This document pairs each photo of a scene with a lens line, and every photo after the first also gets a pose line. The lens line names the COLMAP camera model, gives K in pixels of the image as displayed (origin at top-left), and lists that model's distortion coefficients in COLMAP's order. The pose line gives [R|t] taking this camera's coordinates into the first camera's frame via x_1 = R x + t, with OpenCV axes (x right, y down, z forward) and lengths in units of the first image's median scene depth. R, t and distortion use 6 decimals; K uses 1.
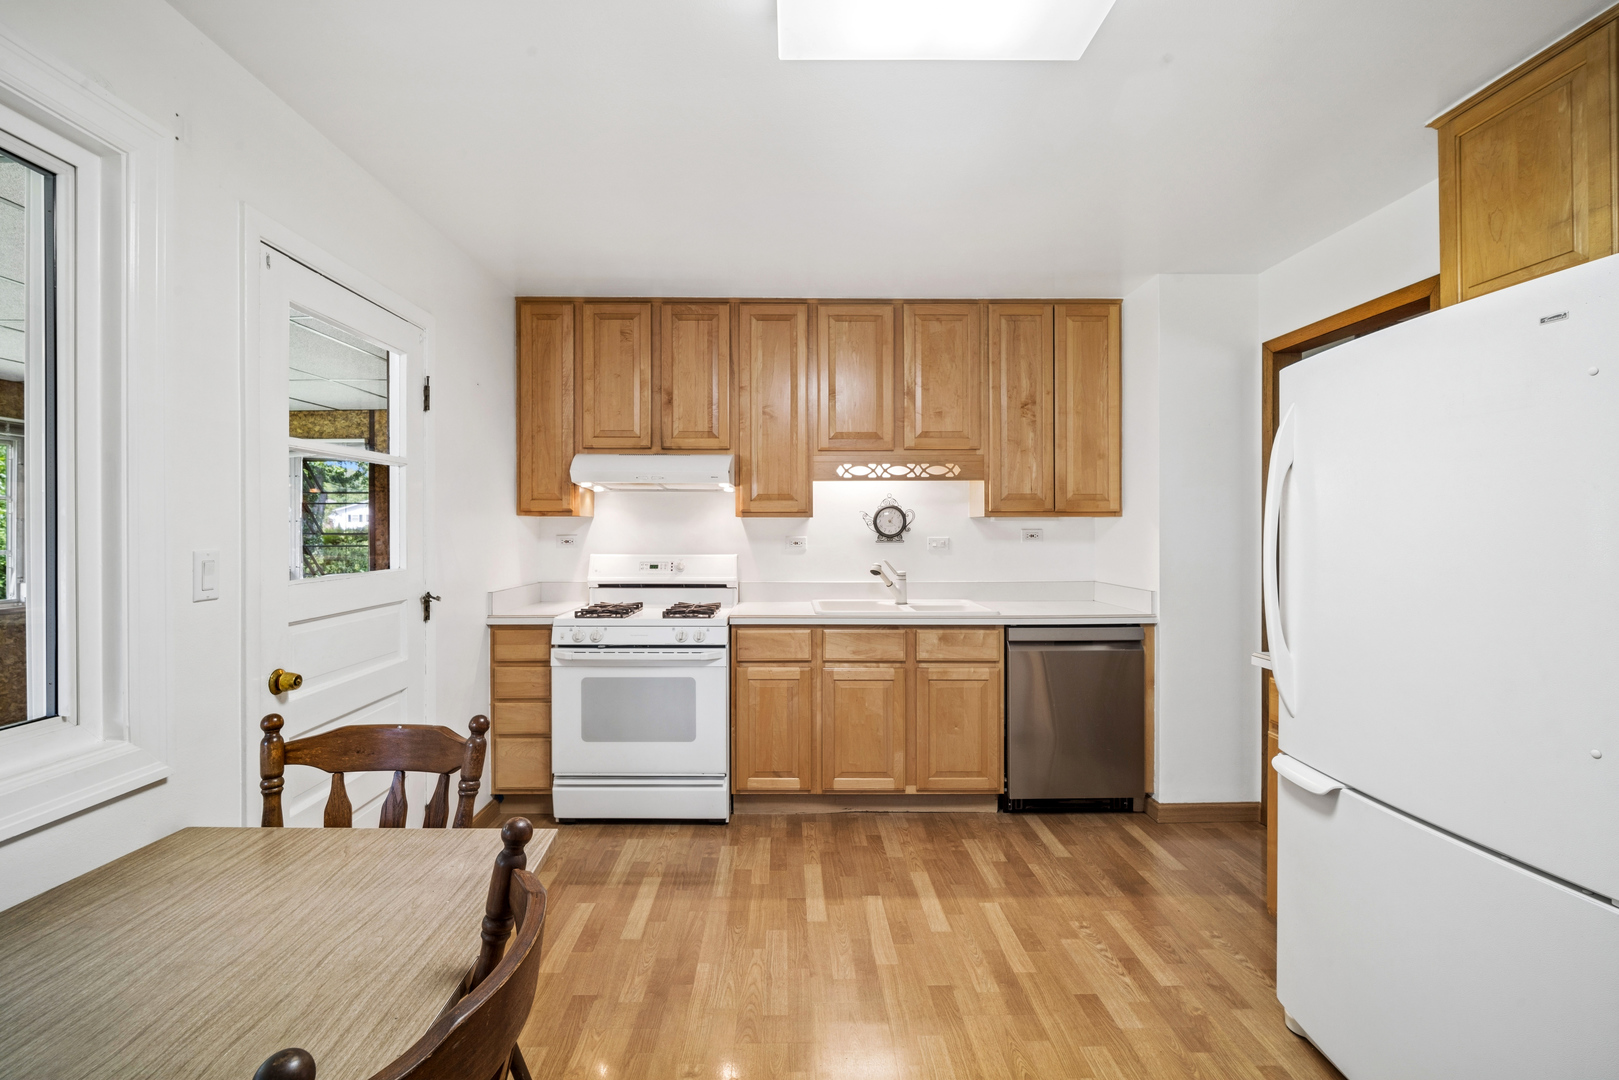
lens RADIAL K [[708.0, 0, 791.4], [0, 708.0, 531.6], [0, 0, 1]] dist [-0.004379, 0.000088]
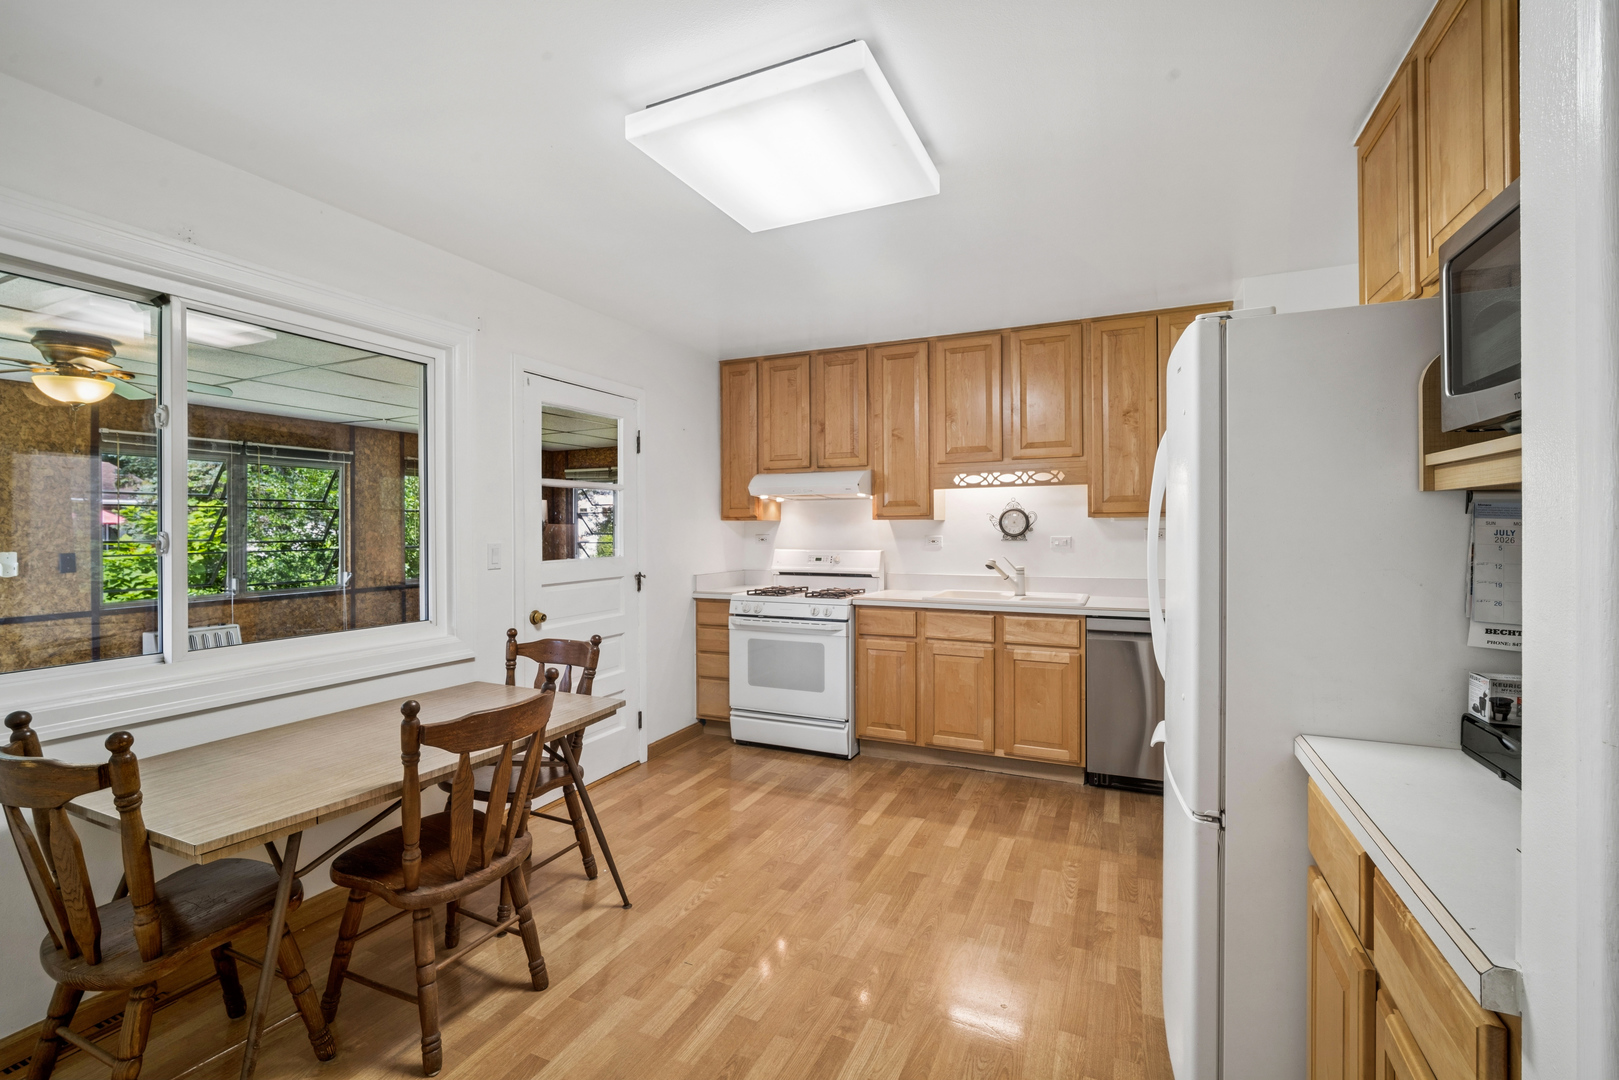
lens RADIAL K [[704.1, 0, 808.5], [0, 704.1, 532.9], [0, 0, 1]] dist [-0.003814, 0.000120]
pose [[0.907839, -0.001462, -0.419317, 0.363493], [0.002485, 0.999995, 0.001894, -0.000721], [0.419312, -0.002761, 0.907838, -0.180546]]
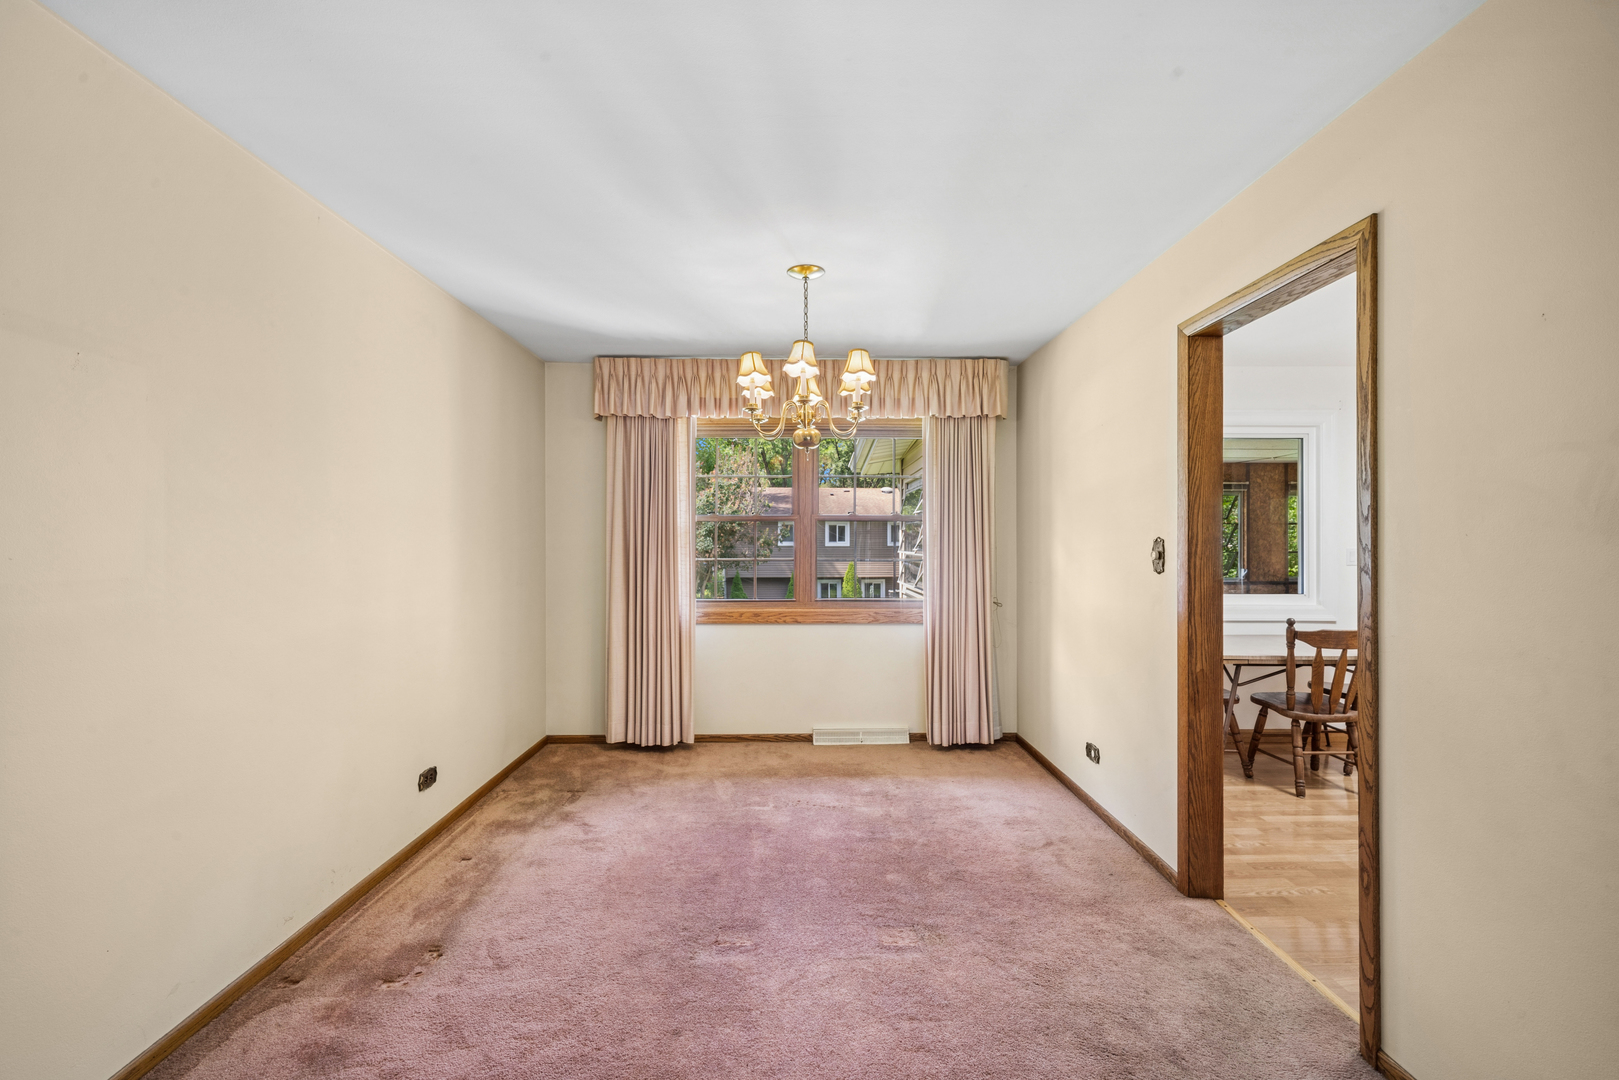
lens RADIAL K [[708.0, 0, 791.4], [0, 708.0, 531.6], [0, 0, 1]] dist [-0.004379, 0.000088]
pose [[0.003601, -0.009243, -0.999951, 1.000374], [-0.006306, 0.999937, -0.009266, 0.000916], [0.999974, 0.006340, 0.003542, -0.631443]]
